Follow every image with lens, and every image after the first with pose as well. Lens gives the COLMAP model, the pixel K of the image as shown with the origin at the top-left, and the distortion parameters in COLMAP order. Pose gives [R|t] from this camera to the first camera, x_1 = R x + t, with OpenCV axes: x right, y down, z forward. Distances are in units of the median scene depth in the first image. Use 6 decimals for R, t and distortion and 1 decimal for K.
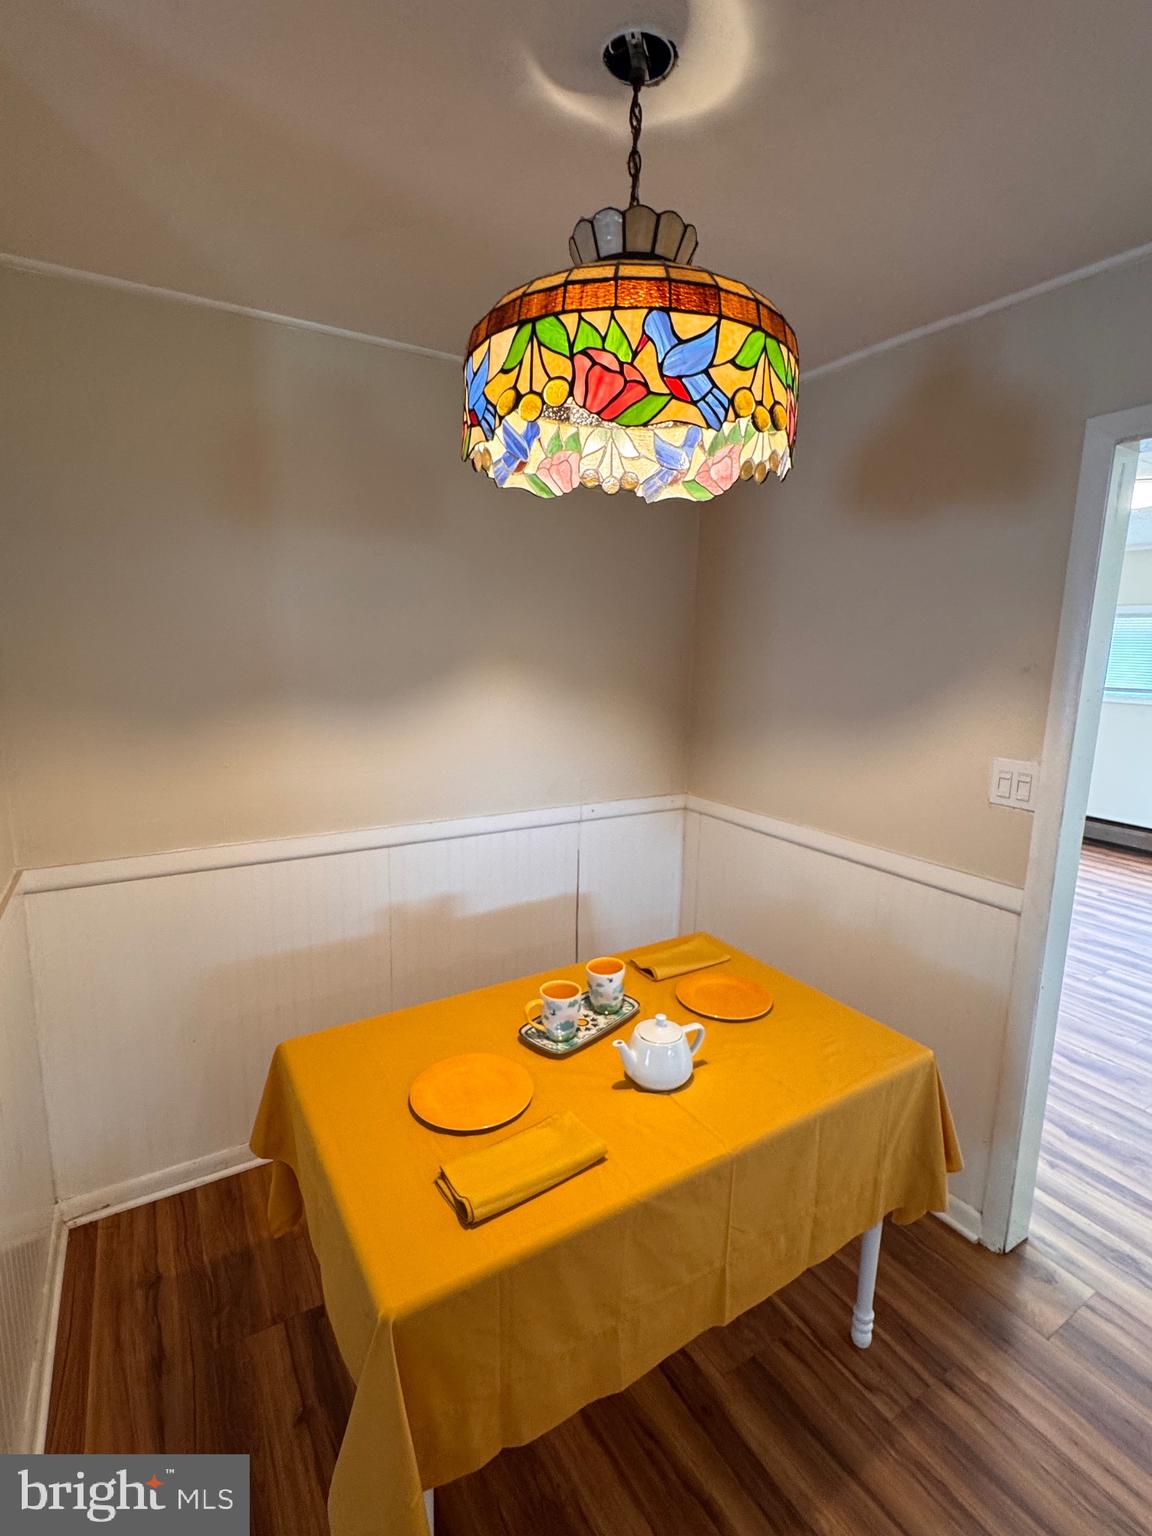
lens RADIAL K [[720.6, 0, 556.5], [0, 720.6, 758.5], [0, 0, 1]] dist [-0.002433, -0.000535]
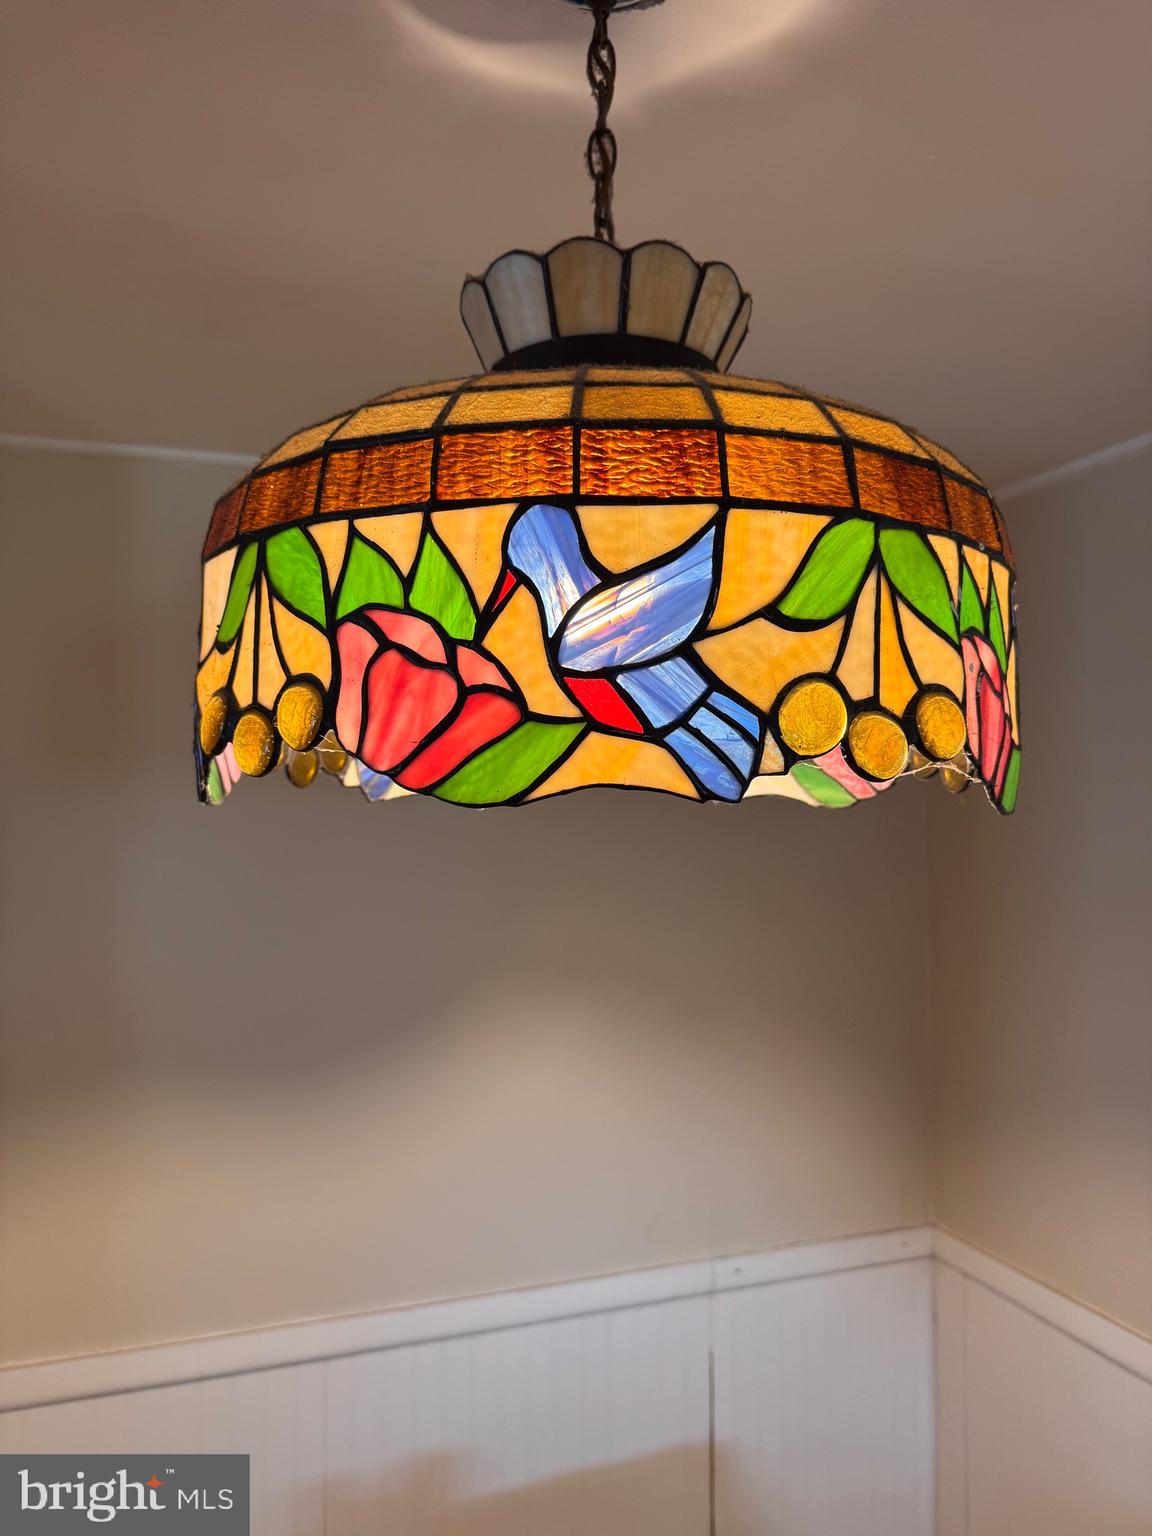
lens RADIAL K [[1076.4, 0, 570.8], [0, 1076.4, 764.8], [0, 0, 1]] dist [0.098601, -0.144396]
pose [[0.983280, -0.024617, -0.180427, 0.245237], [-0.011024, 0.980956, -0.193918, -0.376761], [0.181765, 0.192665, 0.964283, 0.484874]]
